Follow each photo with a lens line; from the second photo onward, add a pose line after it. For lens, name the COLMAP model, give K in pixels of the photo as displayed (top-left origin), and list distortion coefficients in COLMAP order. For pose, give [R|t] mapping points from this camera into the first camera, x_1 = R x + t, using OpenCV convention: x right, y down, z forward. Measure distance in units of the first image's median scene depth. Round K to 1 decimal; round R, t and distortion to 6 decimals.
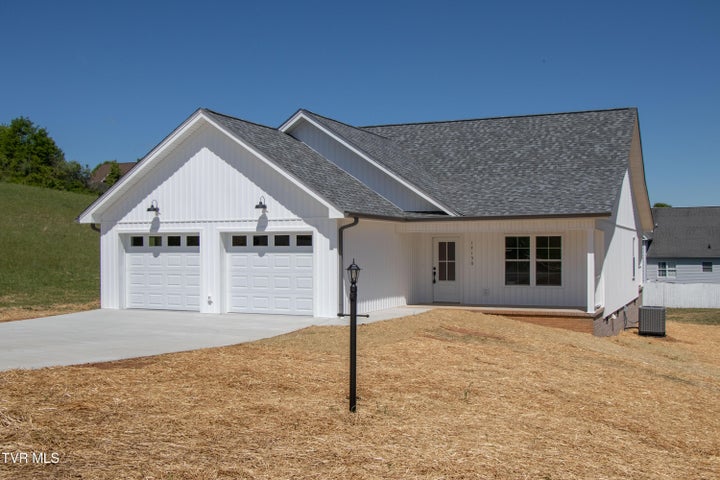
lens RADIAL K [[782.7, 0, 360.0], [0, 782.7, 240.0], [0, 0, 1]] dist [-0.057996, 0.002414]
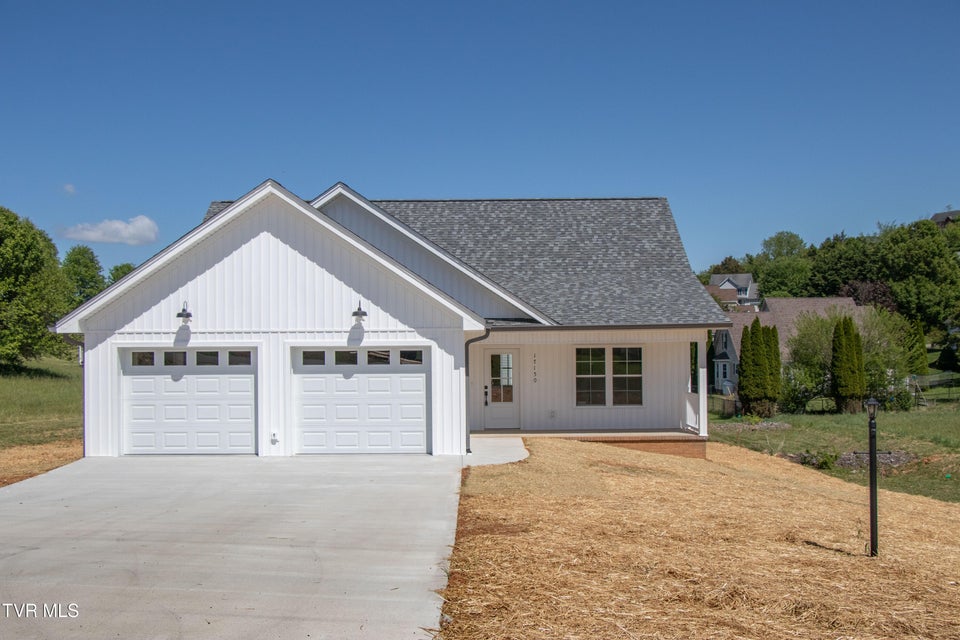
lens RADIAL K [[1043.6, 0, 480.0], [0, 1043.6, 320.0], [0, 0, 1]] dist [-0.057996, 0.002414]
pose [[0.913119, 0.005020, 0.407662, -0.394864], [0.001148, 0.999889, -0.014885, -0.019285], [-0.407691, 0.014059, 0.913012, 0.019451]]
